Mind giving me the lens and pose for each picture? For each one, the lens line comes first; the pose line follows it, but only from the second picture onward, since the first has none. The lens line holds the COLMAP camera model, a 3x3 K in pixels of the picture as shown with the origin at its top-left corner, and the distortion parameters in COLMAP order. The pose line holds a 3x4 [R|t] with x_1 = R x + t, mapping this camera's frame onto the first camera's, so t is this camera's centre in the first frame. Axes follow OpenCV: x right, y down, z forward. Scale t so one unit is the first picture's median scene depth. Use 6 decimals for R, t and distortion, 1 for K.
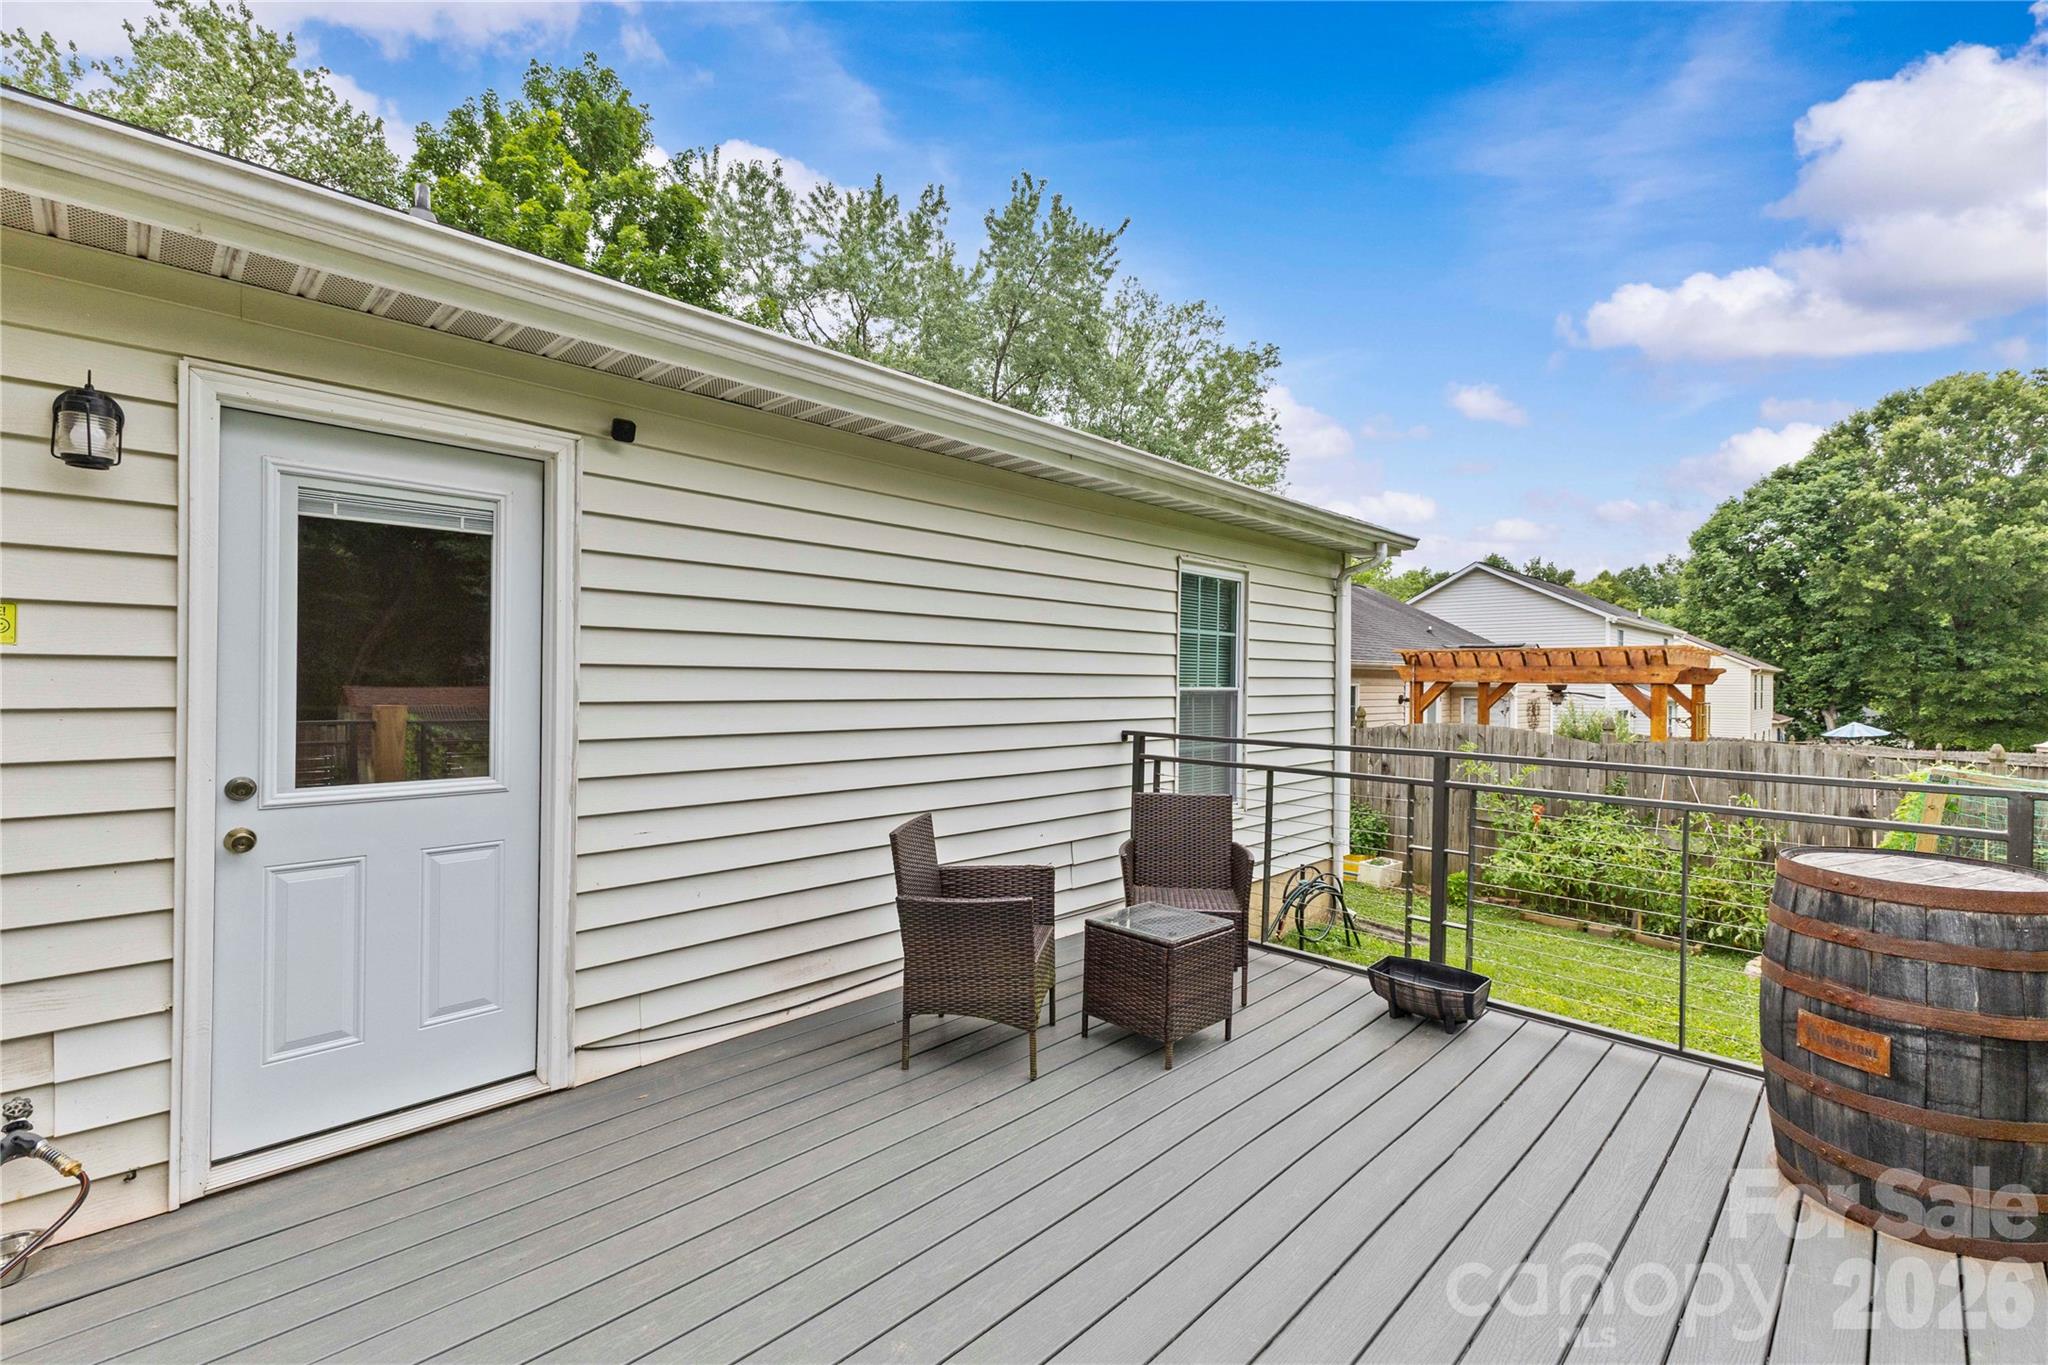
lens RADIAL K [[868.5, 0, 1032.3], [0, 868.5, 679.2], [0, 0, 1]] dist [0.003419, 0.000208]
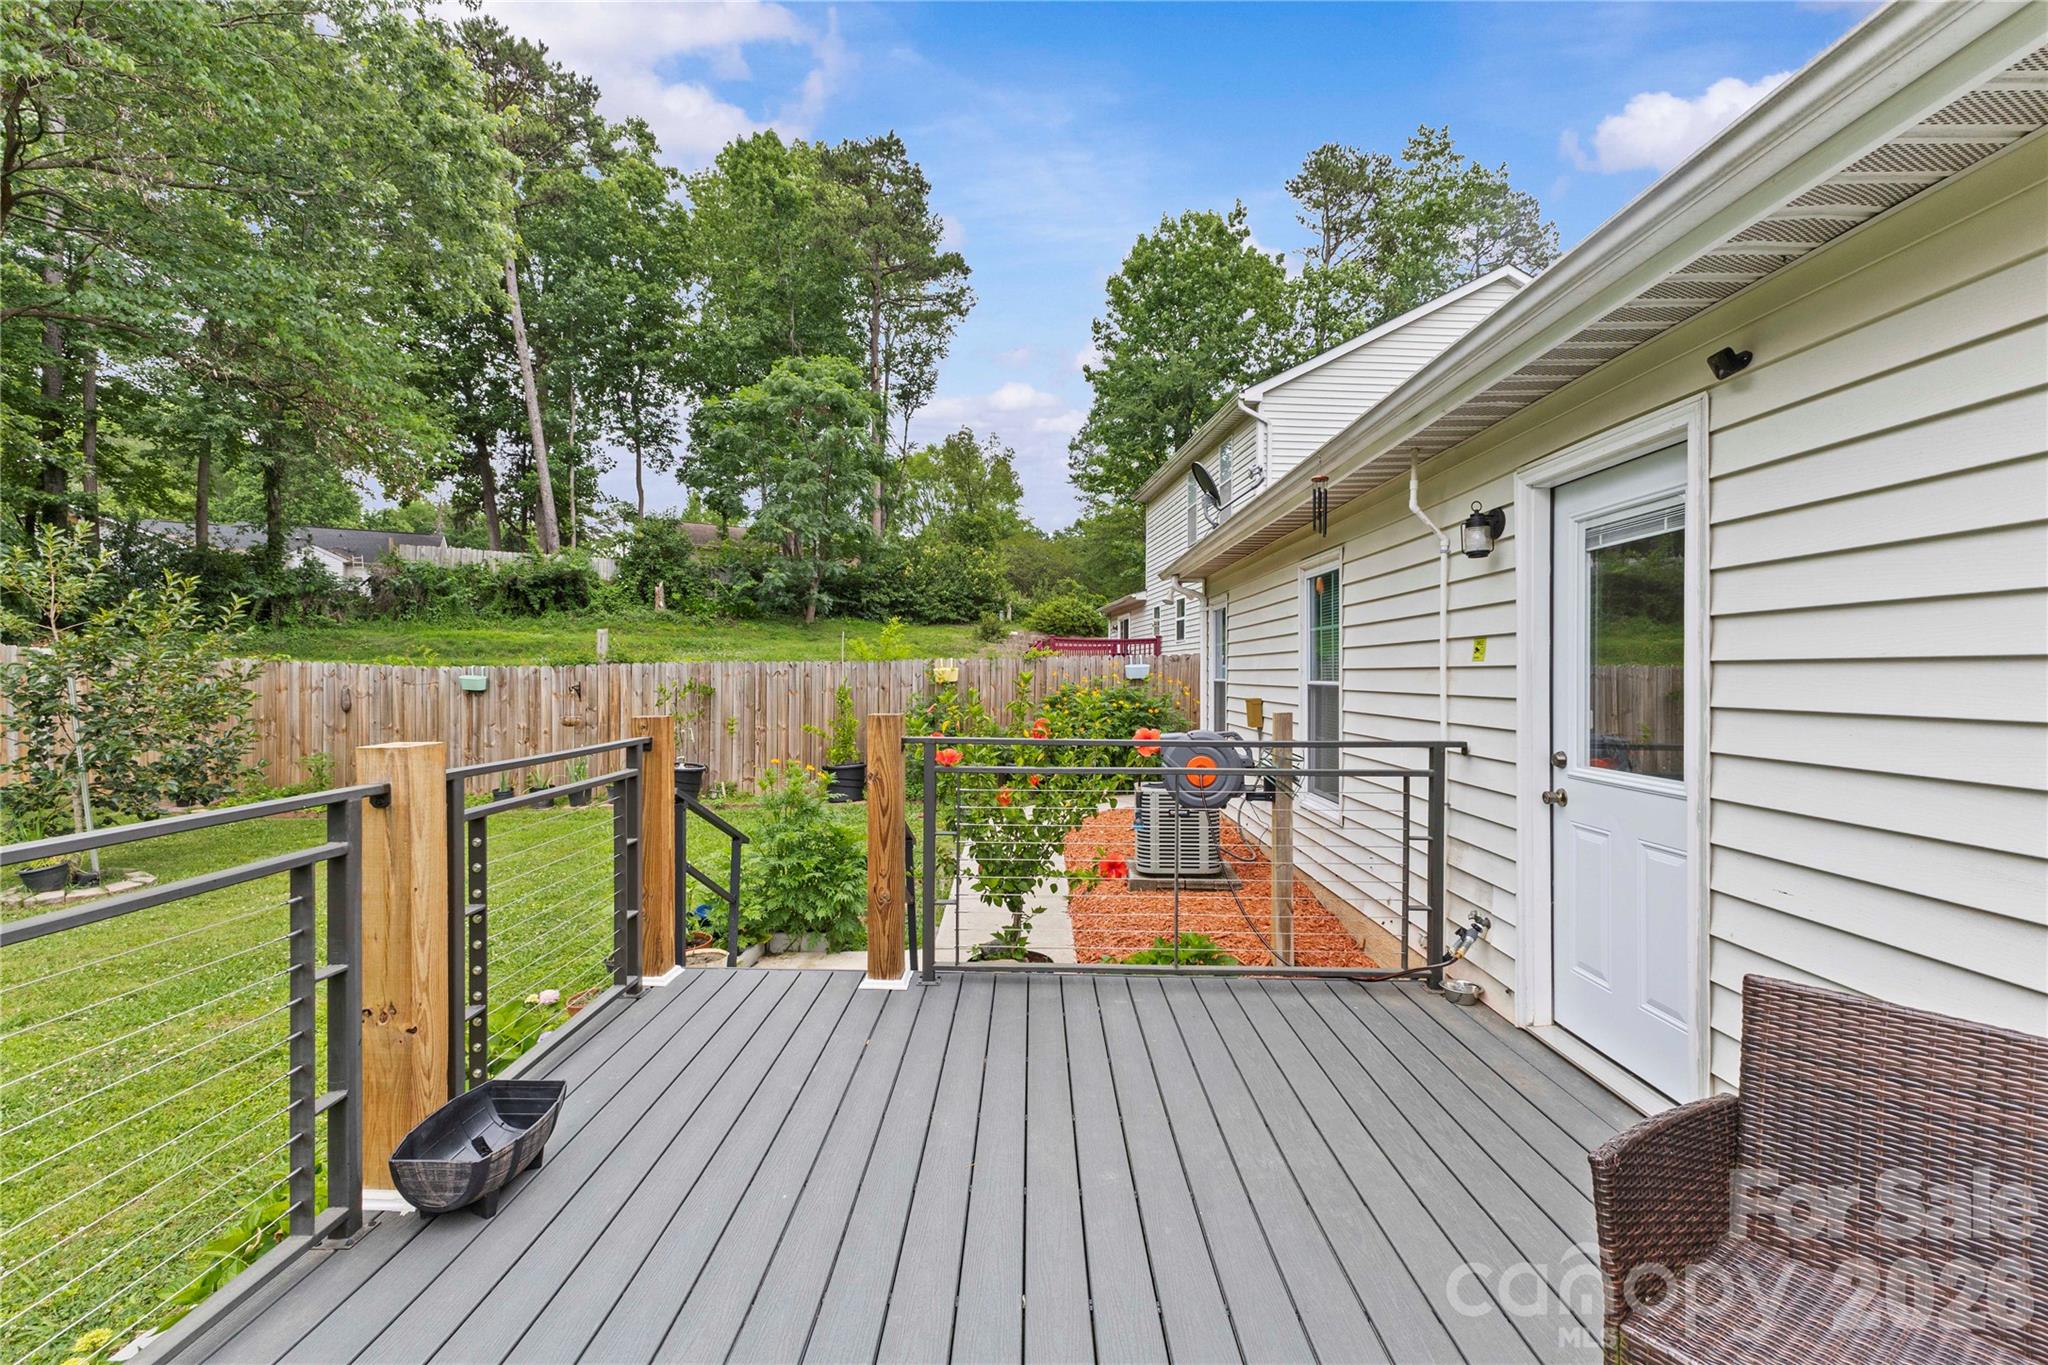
lens RADIAL K [[868.5, 0, 1032.3], [0, 868.5, 679.2], [0, 0, 1]] dist [0.003419, 0.000208]
pose [[-0.702016, -0.006572, -0.712131, 0.598209], [-0.005449, 0.999978, -0.003857, 0.007091], [0.712141, 0.001173, -0.702036, 1.247282]]
